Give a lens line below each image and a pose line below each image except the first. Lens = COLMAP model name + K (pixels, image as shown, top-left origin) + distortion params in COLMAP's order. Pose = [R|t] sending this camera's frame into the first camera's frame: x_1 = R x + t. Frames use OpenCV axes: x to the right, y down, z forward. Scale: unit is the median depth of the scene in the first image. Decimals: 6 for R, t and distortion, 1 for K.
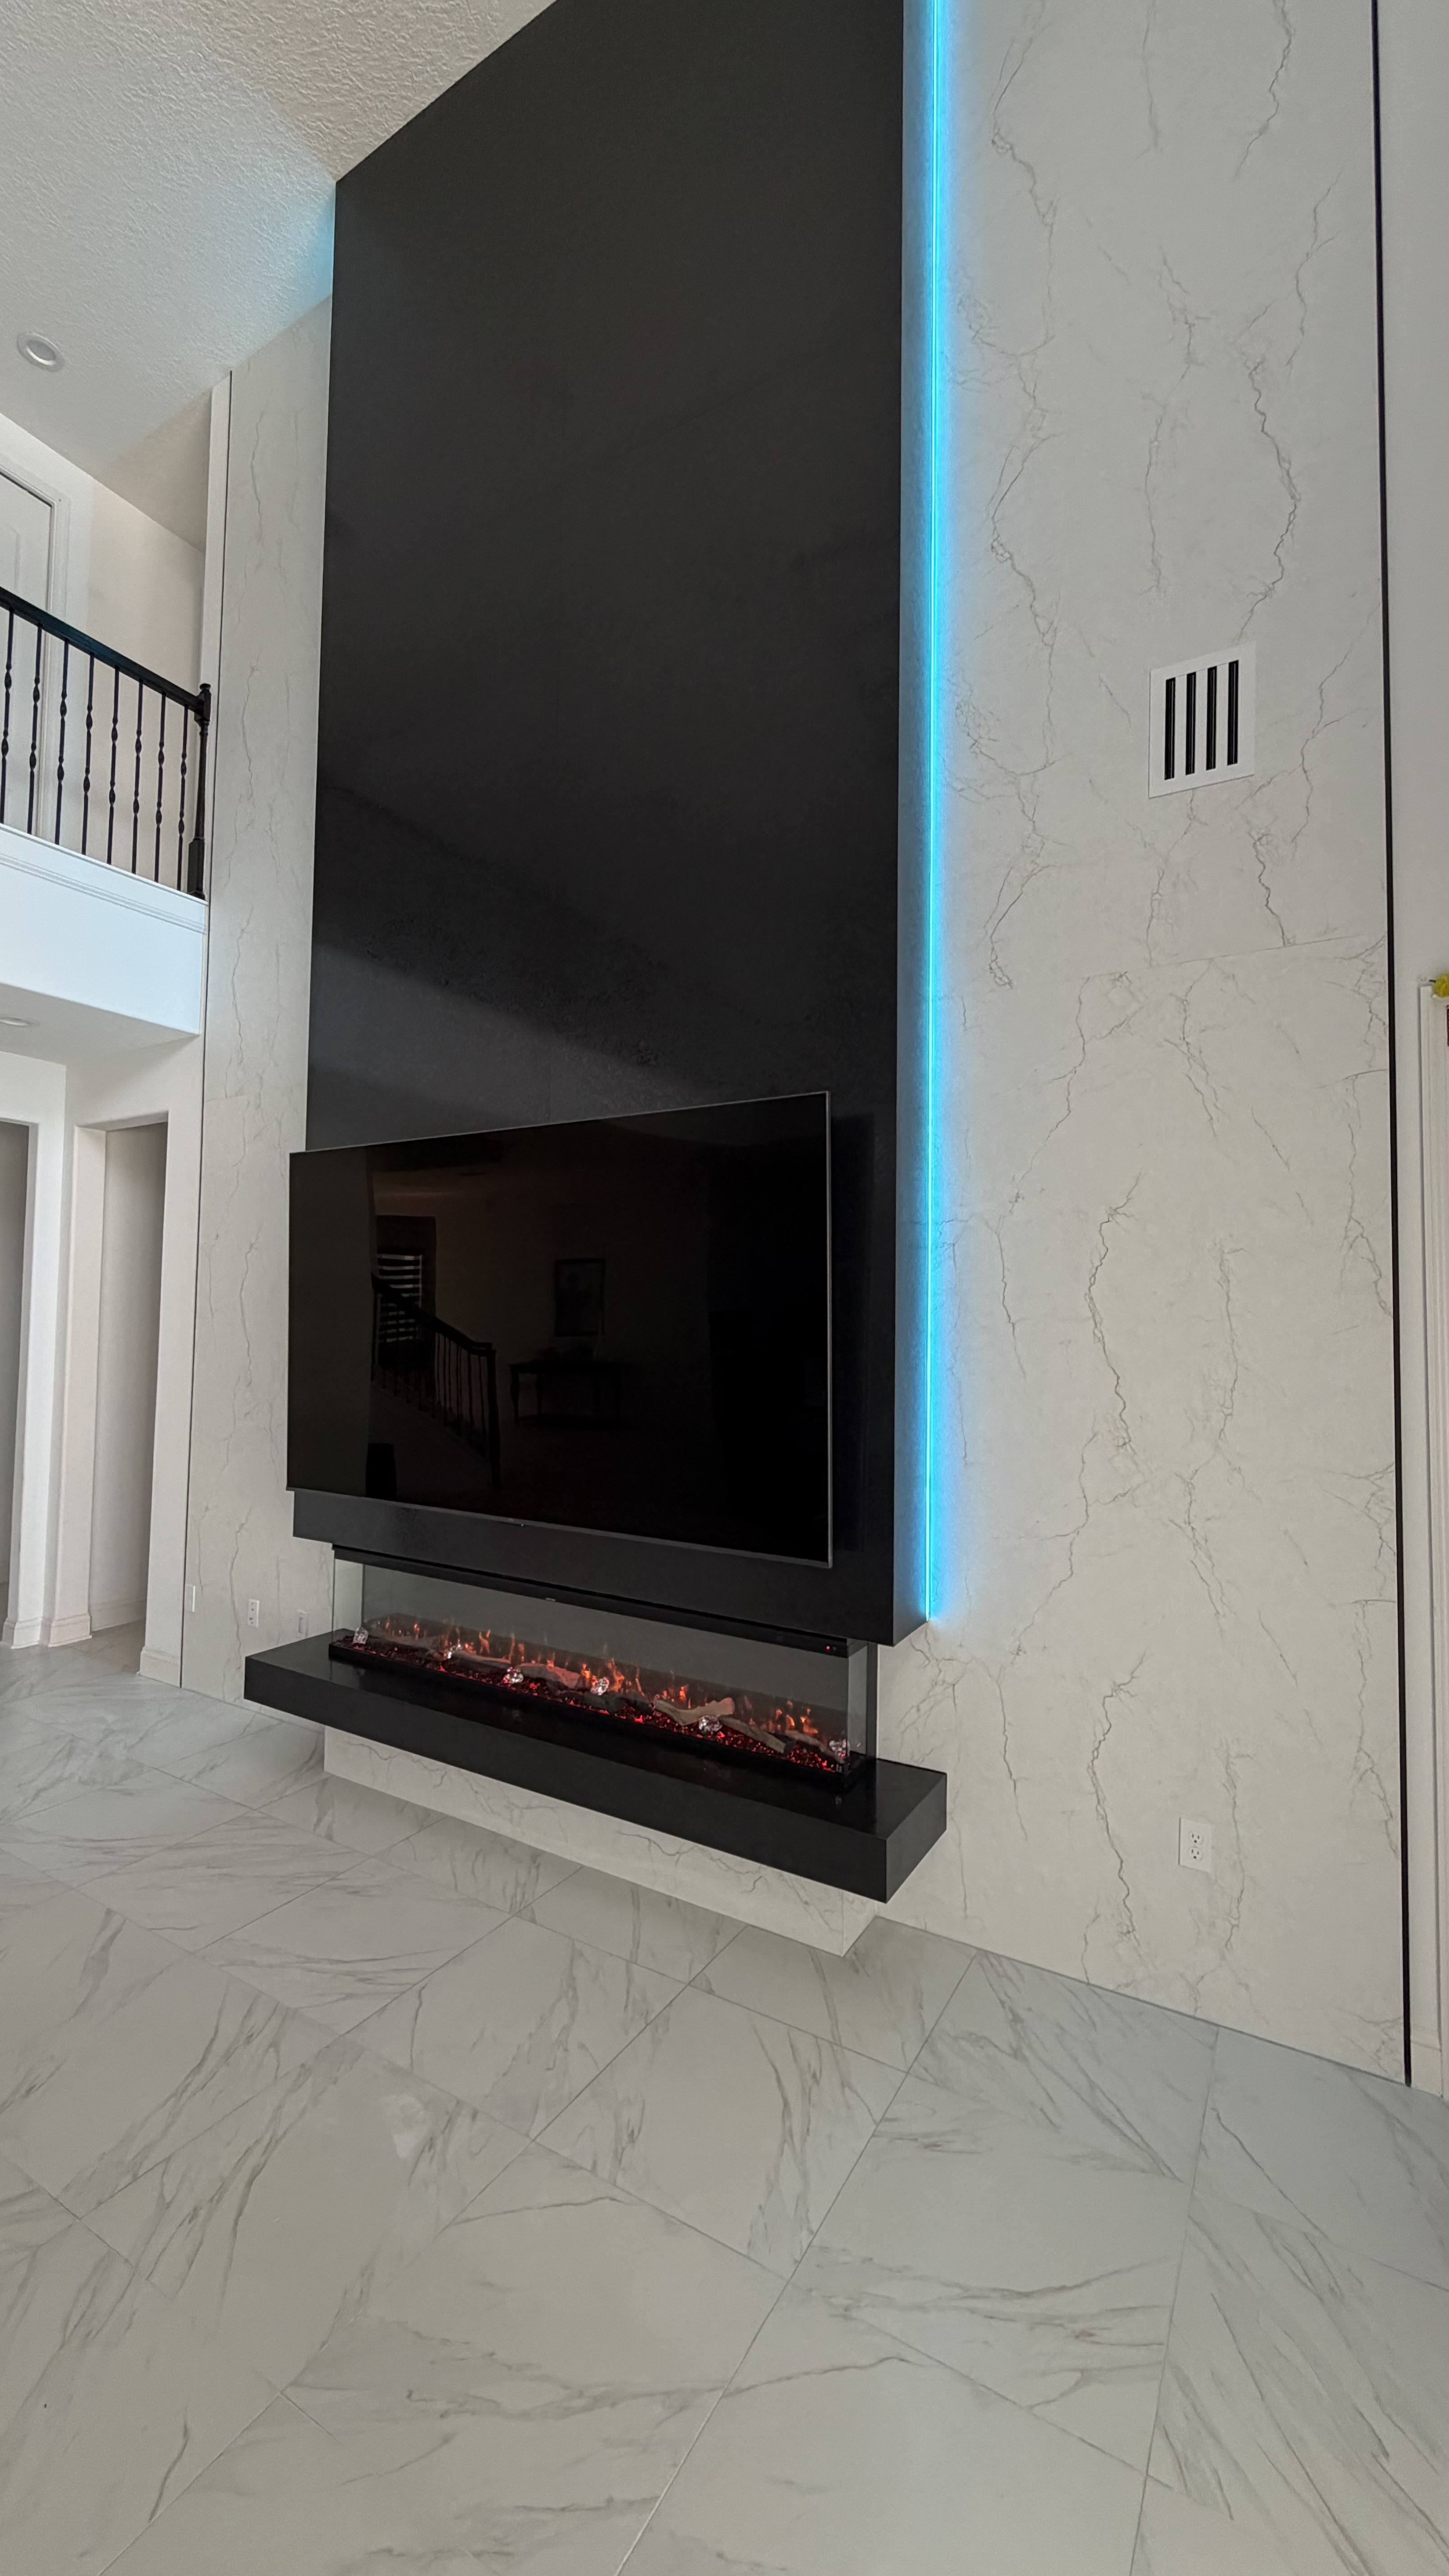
lens RADIAL K [[1030.5, 0, 722.2], [0, 1030.5, 1275.3], [0, 0, 1]] dist [0.000220, 0.000028]
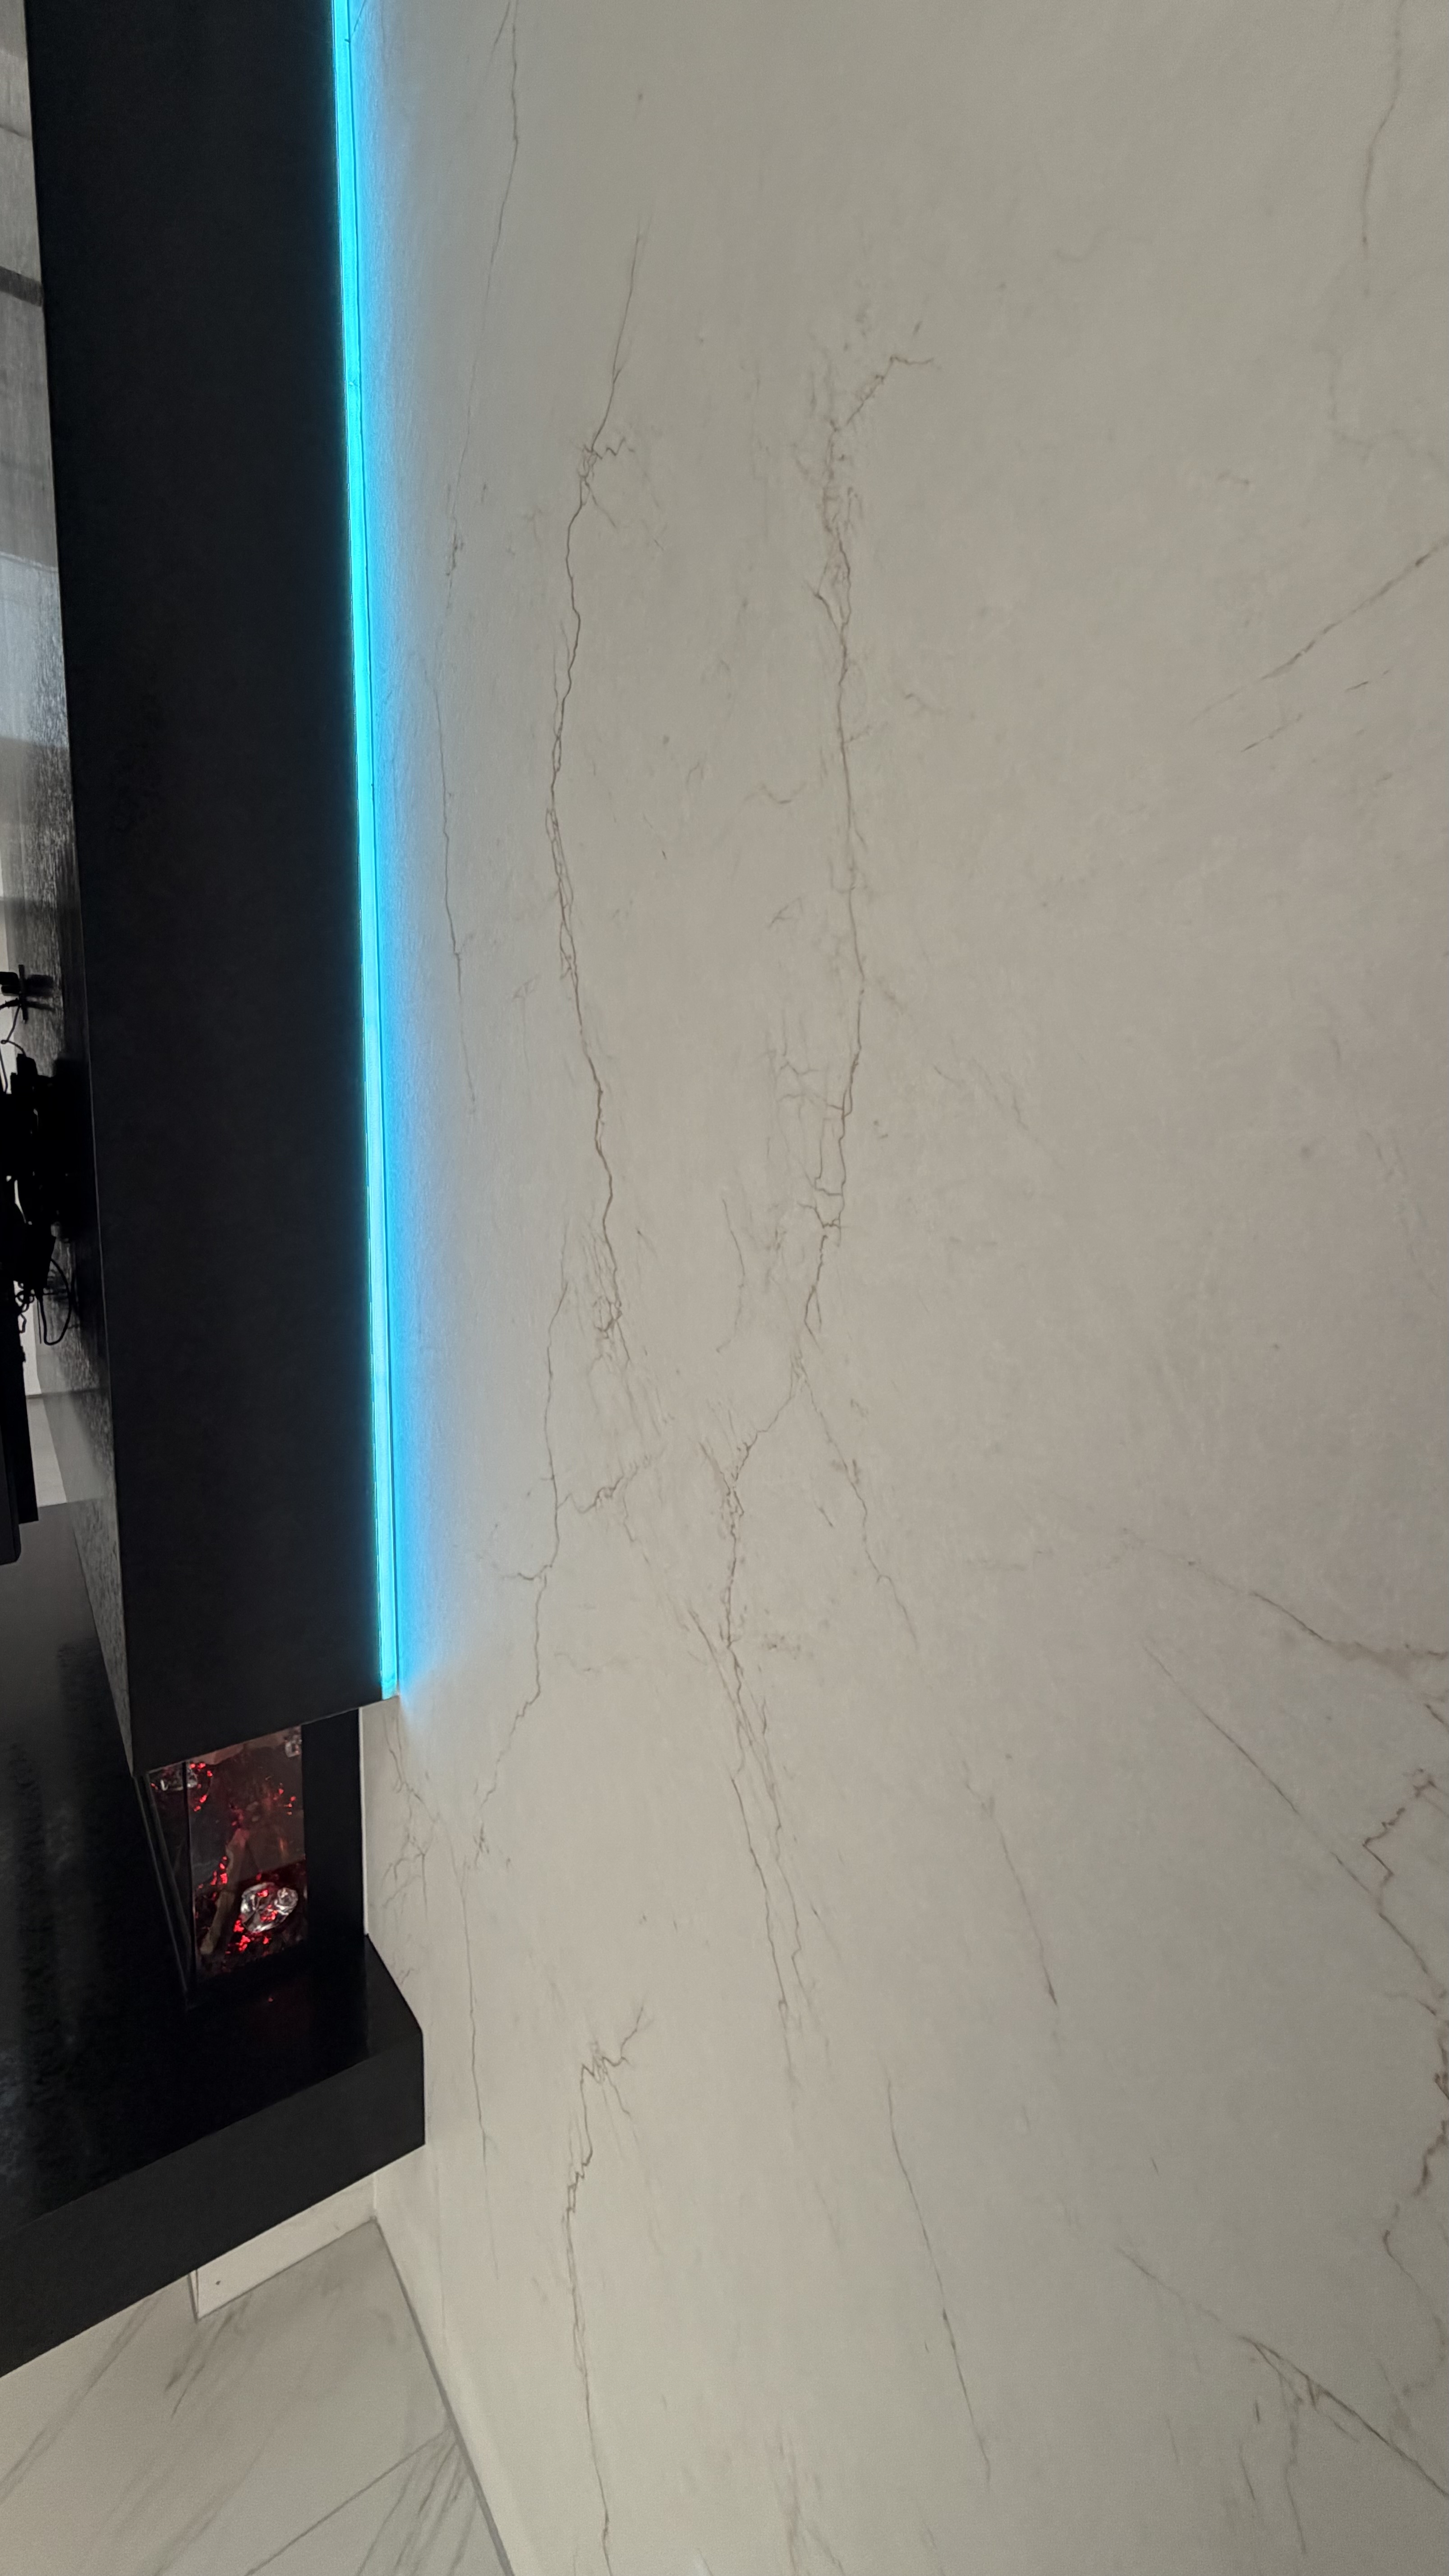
lens RADIAL K [[1030.5, 0, 722.2], [0, 1030.5, 1275.3], [0, 0, 1]] dist [0.000220, 0.000028]
pose [[0.914438, 0.041008, -0.402644, 0.496816], [0.023555, 0.987775, 0.154097, 0.099468], [0.404041, -0.150397, 0.902292, 0.702558]]
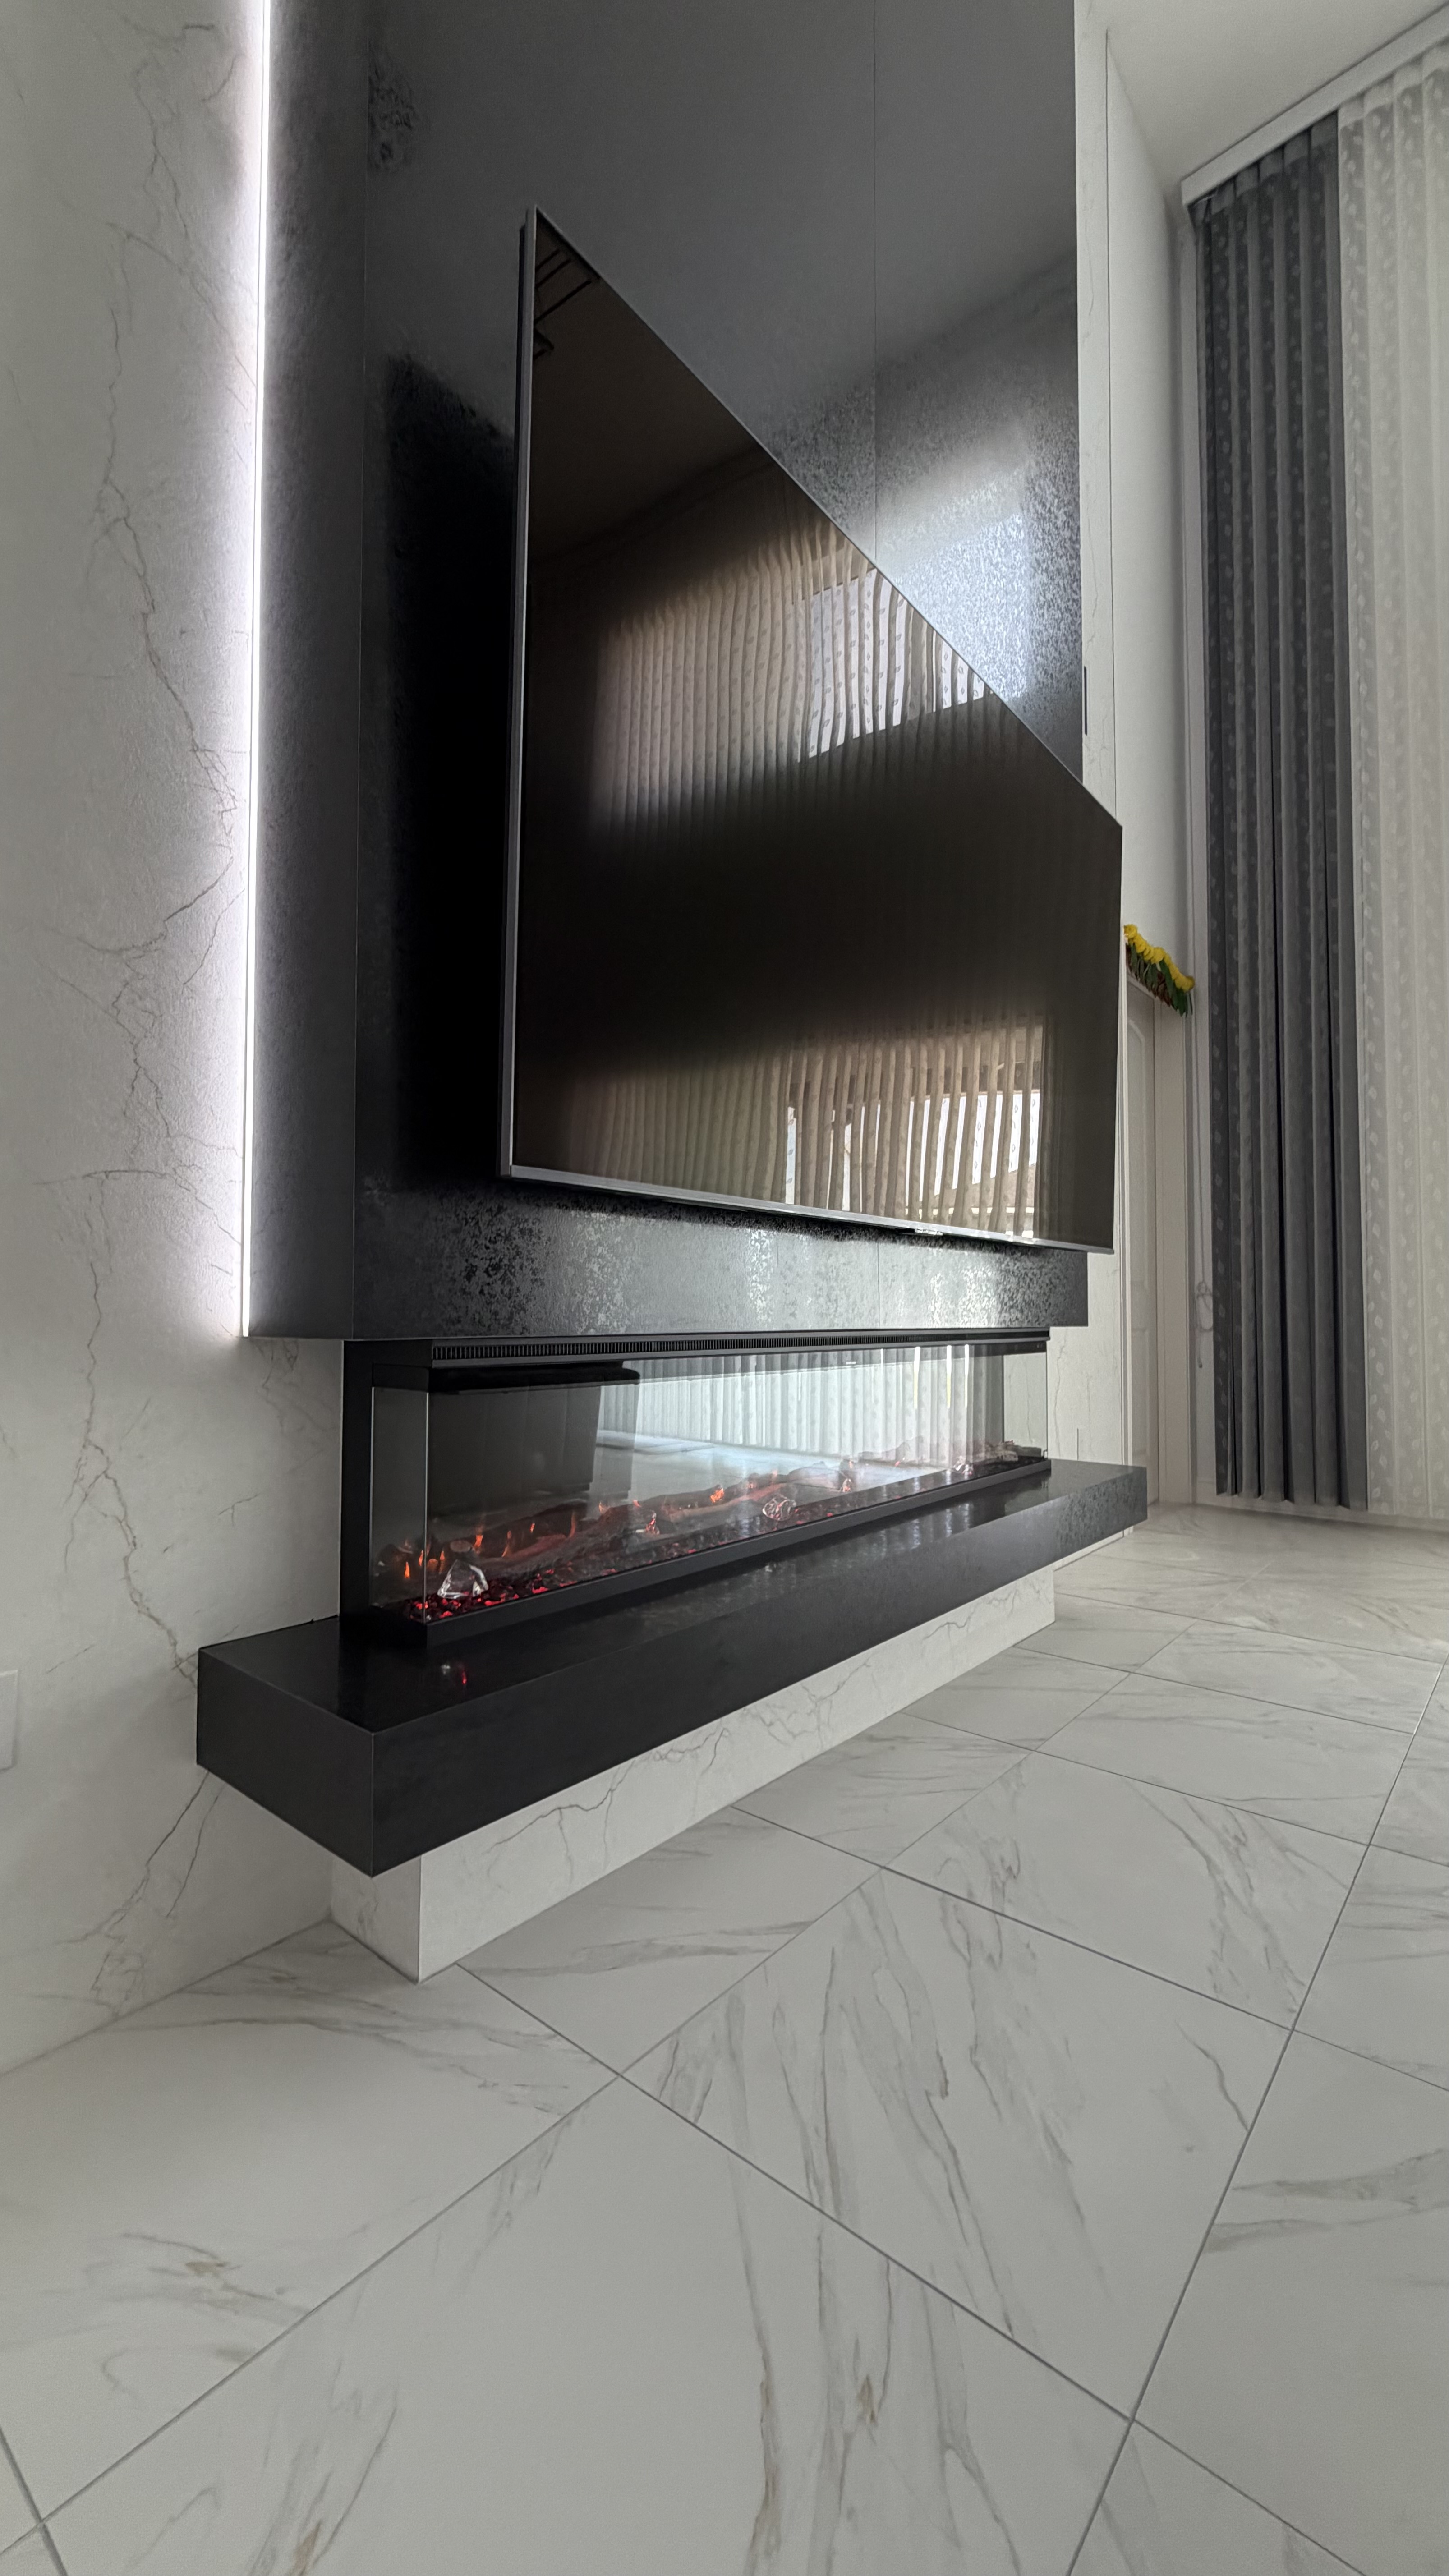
lens RADIAL K [[1030.5, 0, 722.2], [0, 1030.5, 1275.3], [0, 0, 1]] dist [0.000220, 0.000028]
pose [[0.159811, 0.025227, 0.986825, -0.973107], [-0.044325, 0.998848, -0.018356, 0.318613], [-0.986152, -0.040808, 0.160745, 1.132969]]
